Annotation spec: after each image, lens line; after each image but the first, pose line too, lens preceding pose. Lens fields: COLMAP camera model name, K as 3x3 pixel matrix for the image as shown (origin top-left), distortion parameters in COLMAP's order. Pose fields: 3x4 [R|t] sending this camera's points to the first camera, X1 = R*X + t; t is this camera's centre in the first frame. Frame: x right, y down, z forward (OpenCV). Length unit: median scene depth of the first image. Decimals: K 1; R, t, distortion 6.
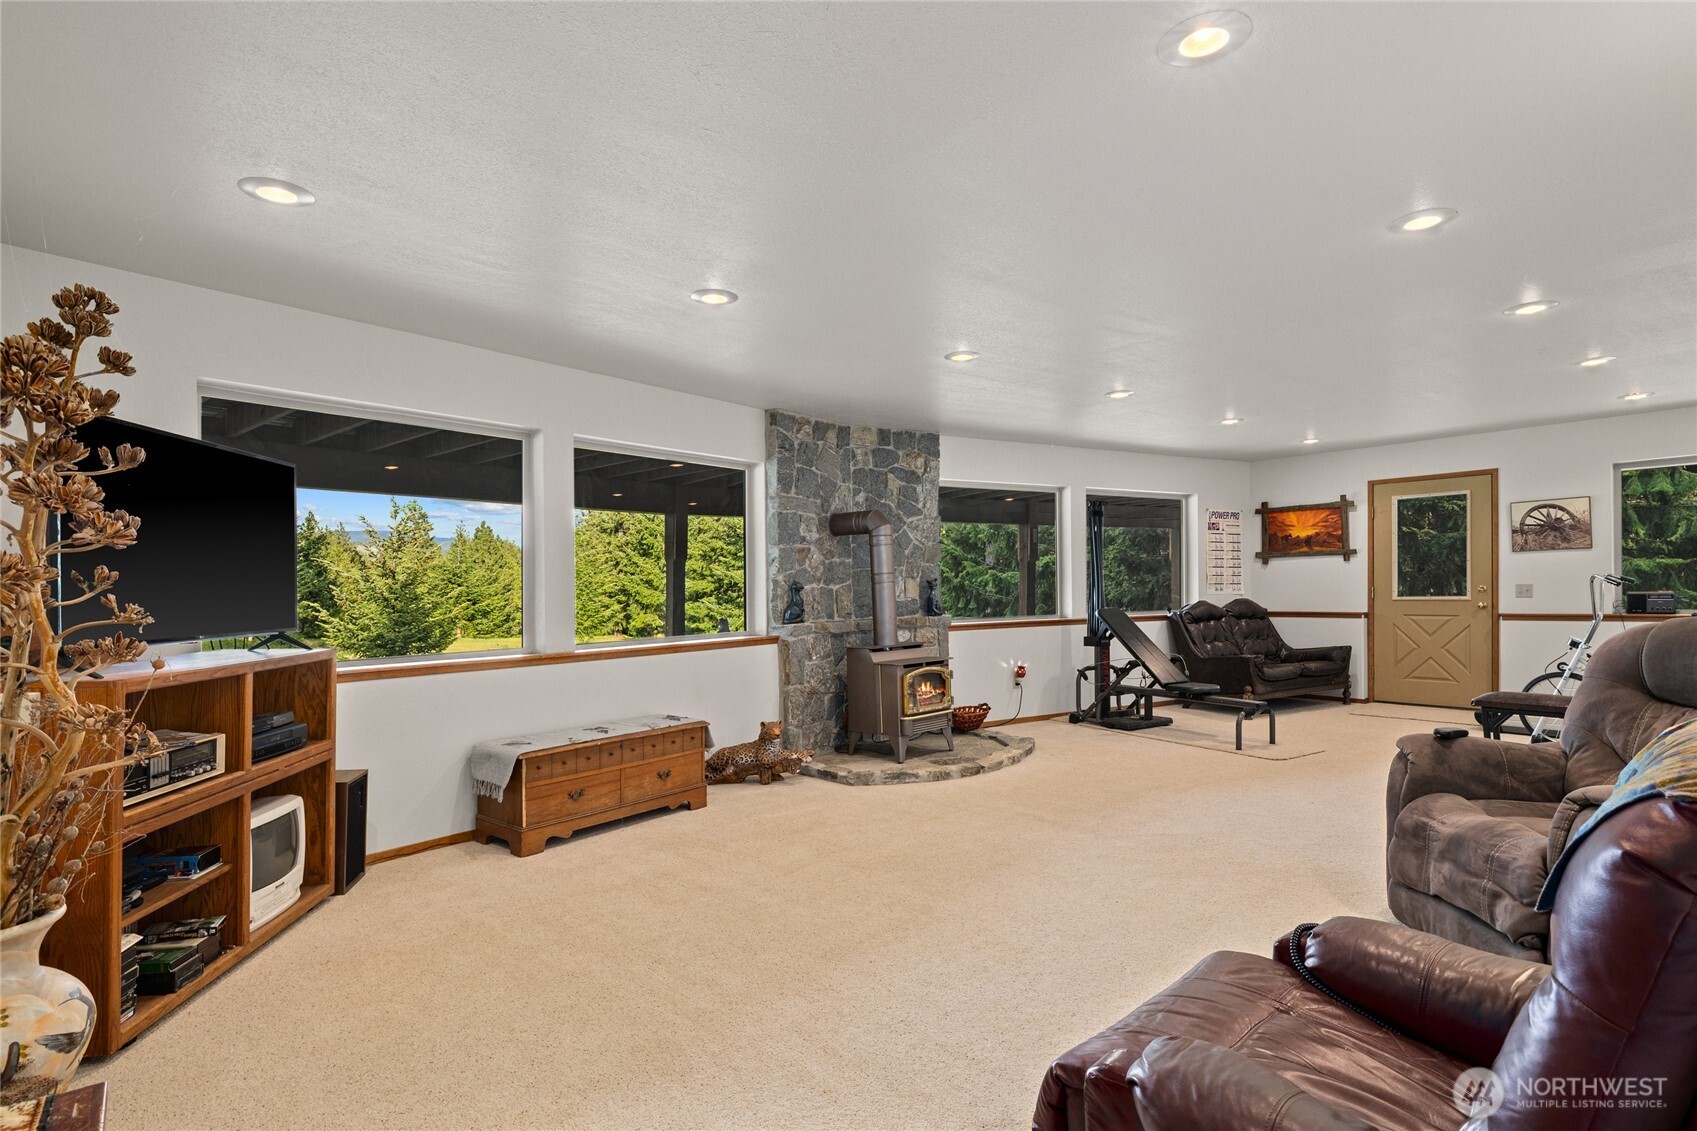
lens RADIAL K [[853.0, 0, 845.9], [0, 853.0, 582.3], [0, 0, 1]] dist [-0.003466, 0.000521]
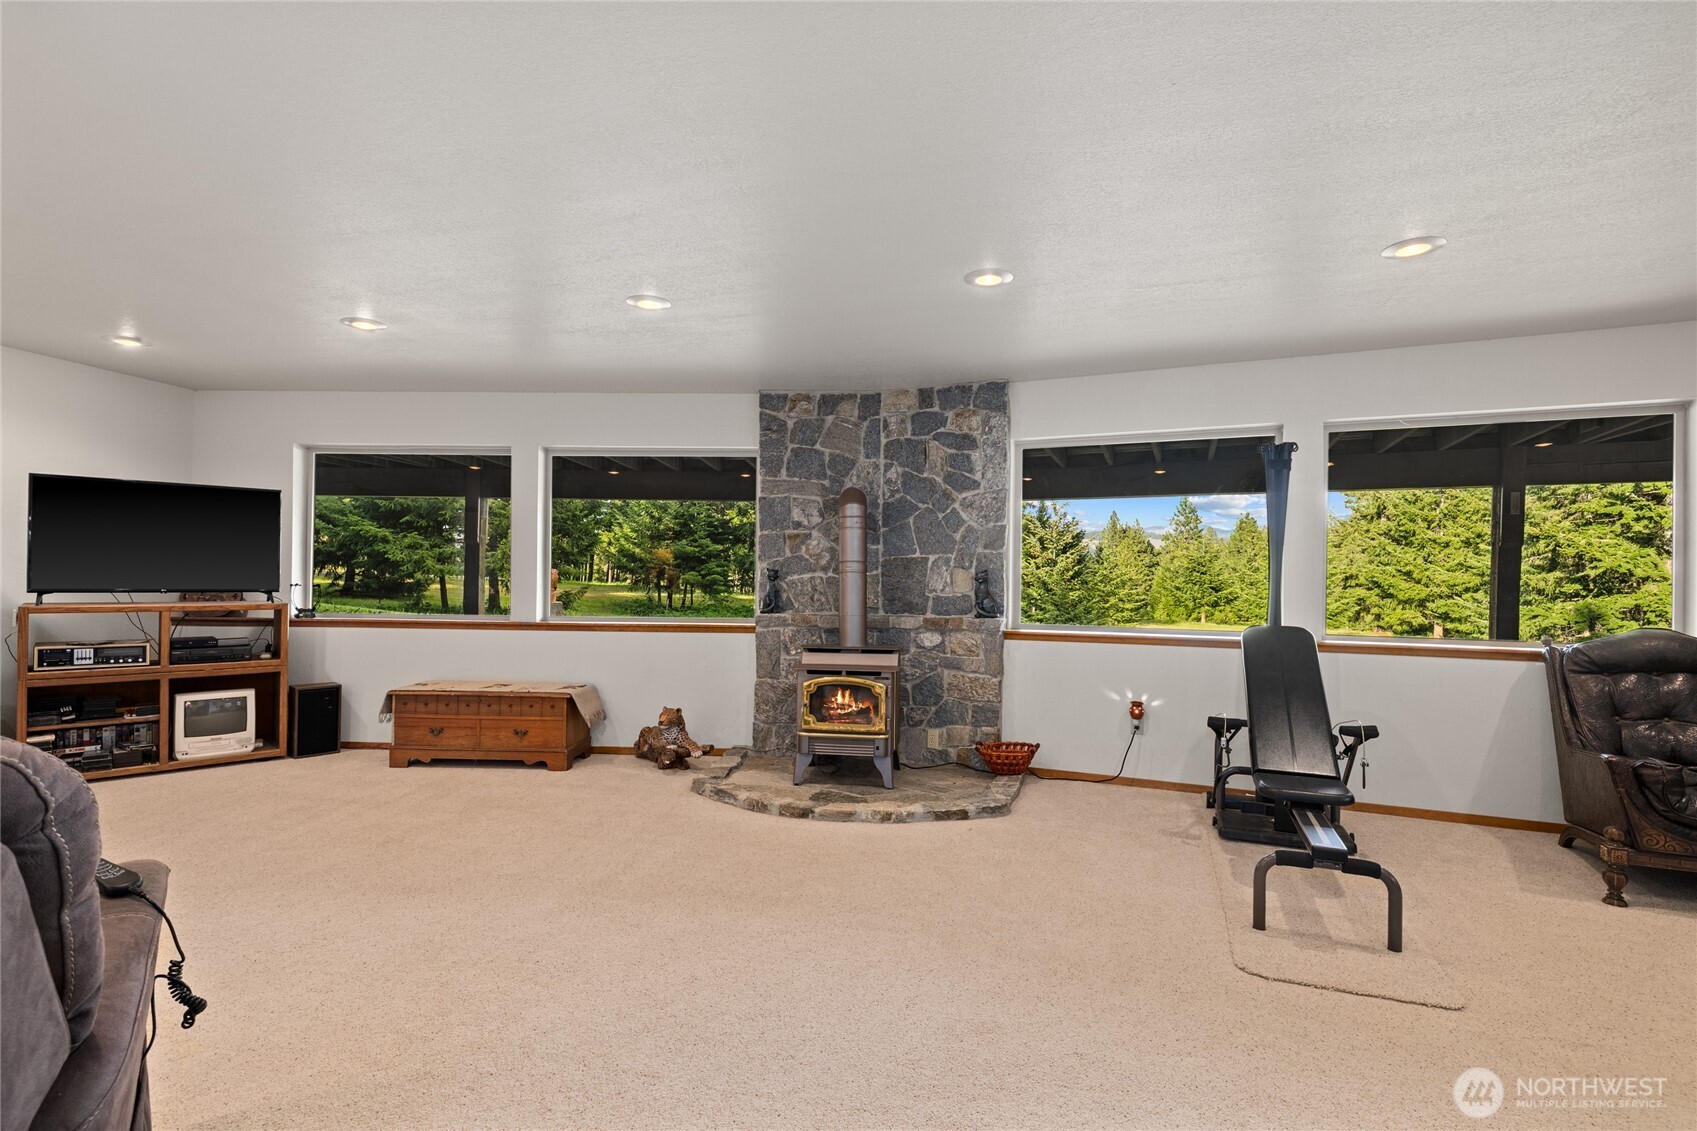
lens RADIAL K [[772.8, 0, 841.1], [0, 772.8, 566.4], [0, 0, 1]] dist [-0.002553, -0.000576]
pose [[0.601294, 0.013263, -0.798918, 0.607796], [-0.017299, 0.999844, 0.003579, -0.007739], [0.798841, 0.011668, 0.601430, 0.491989]]
